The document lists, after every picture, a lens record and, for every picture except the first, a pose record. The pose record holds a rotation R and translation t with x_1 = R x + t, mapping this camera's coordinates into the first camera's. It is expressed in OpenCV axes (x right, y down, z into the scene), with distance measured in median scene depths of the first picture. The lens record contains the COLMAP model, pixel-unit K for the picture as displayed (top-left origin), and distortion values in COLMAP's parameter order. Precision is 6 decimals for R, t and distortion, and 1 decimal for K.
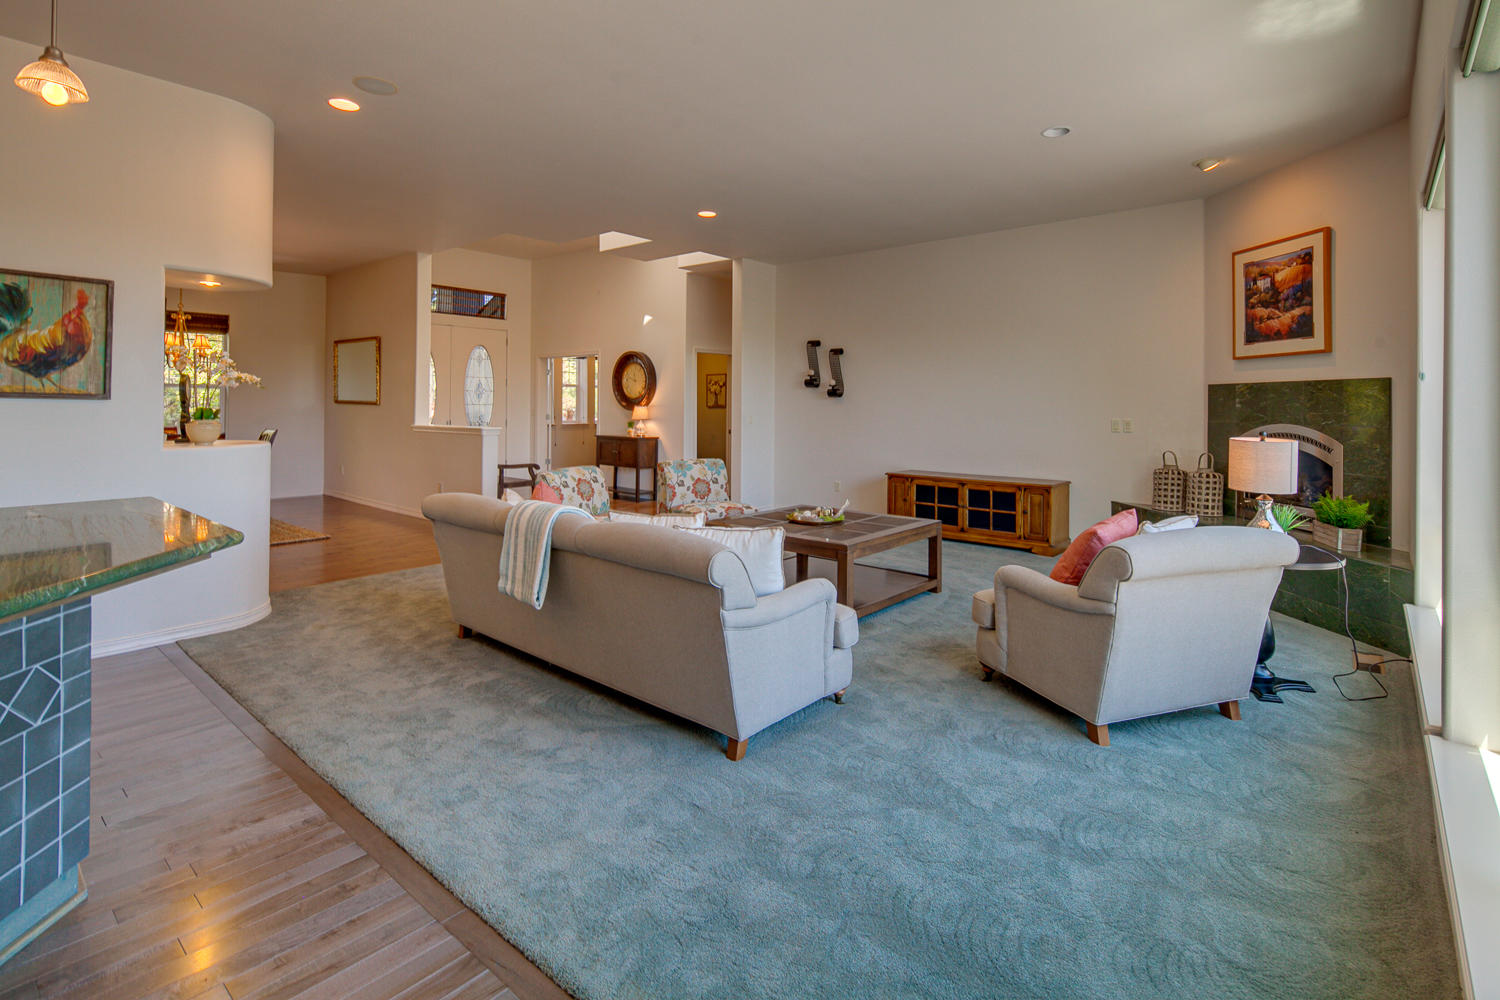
lens RADIAL K [[721.8, 0, 747.4], [0, 721.8, 392.6], [0, 0, 1]] dist [-0.002702, -0.001203]
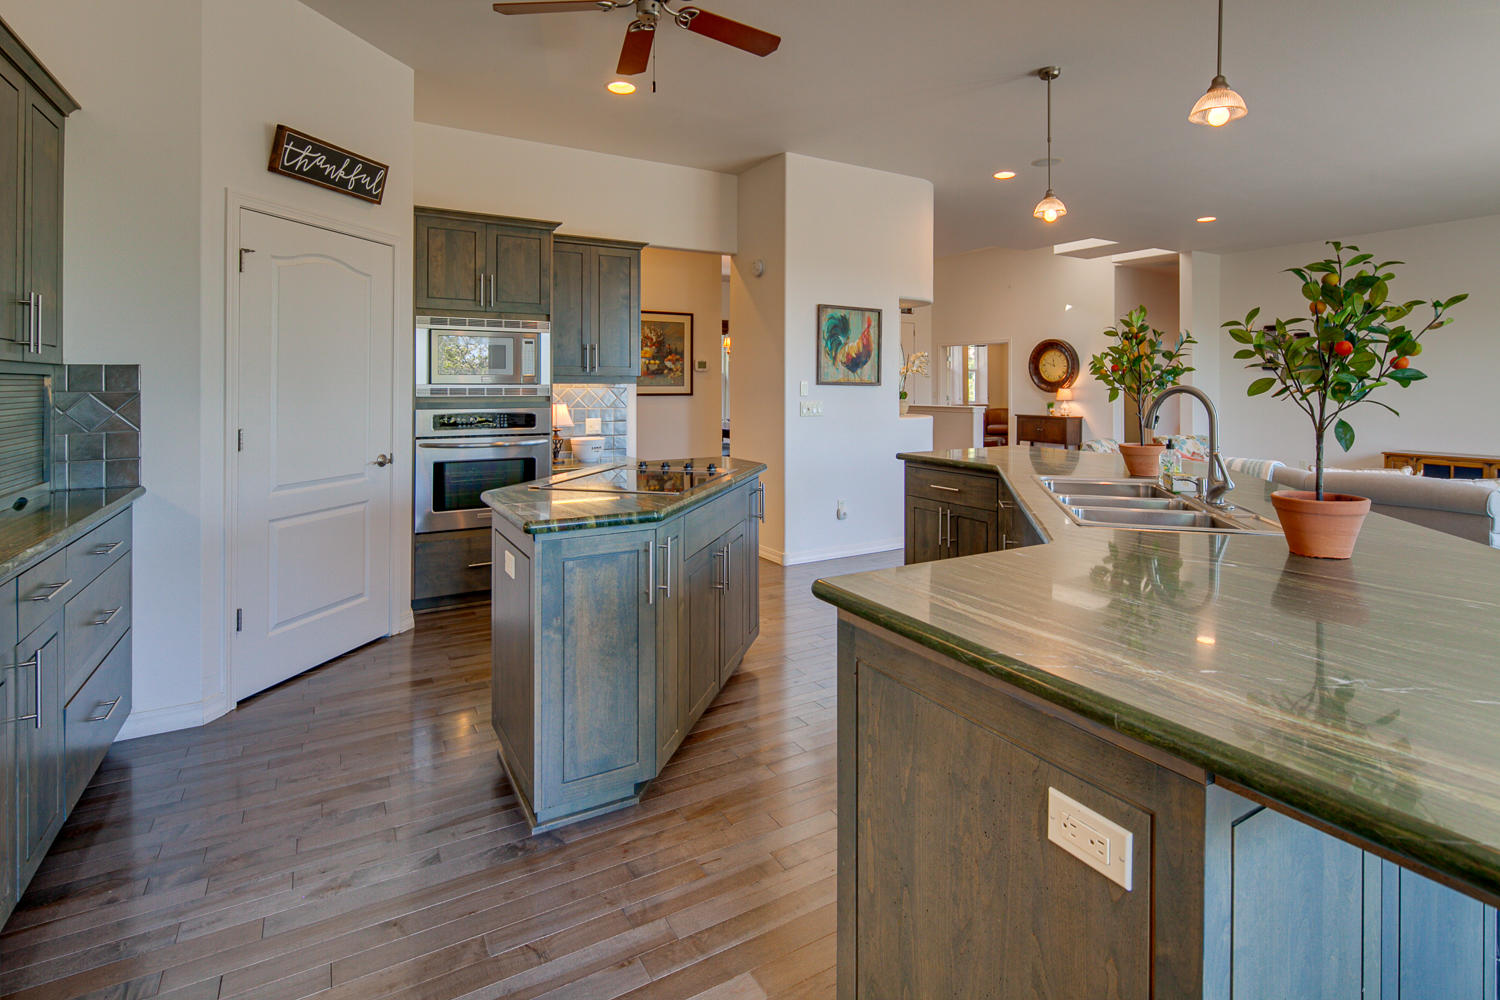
lens RADIAL K [[736.5, 0, 746.9], [0, 736.5, 388.0], [0, 0, 1]] dist [0.029119, 0.000482]
pose [[0.950935, -0.005195, -0.309346, -0.456061], [0.010686, 0.999814, 0.016058, -0.010177], [0.309206, -0.018576, 0.950814, -0.413197]]
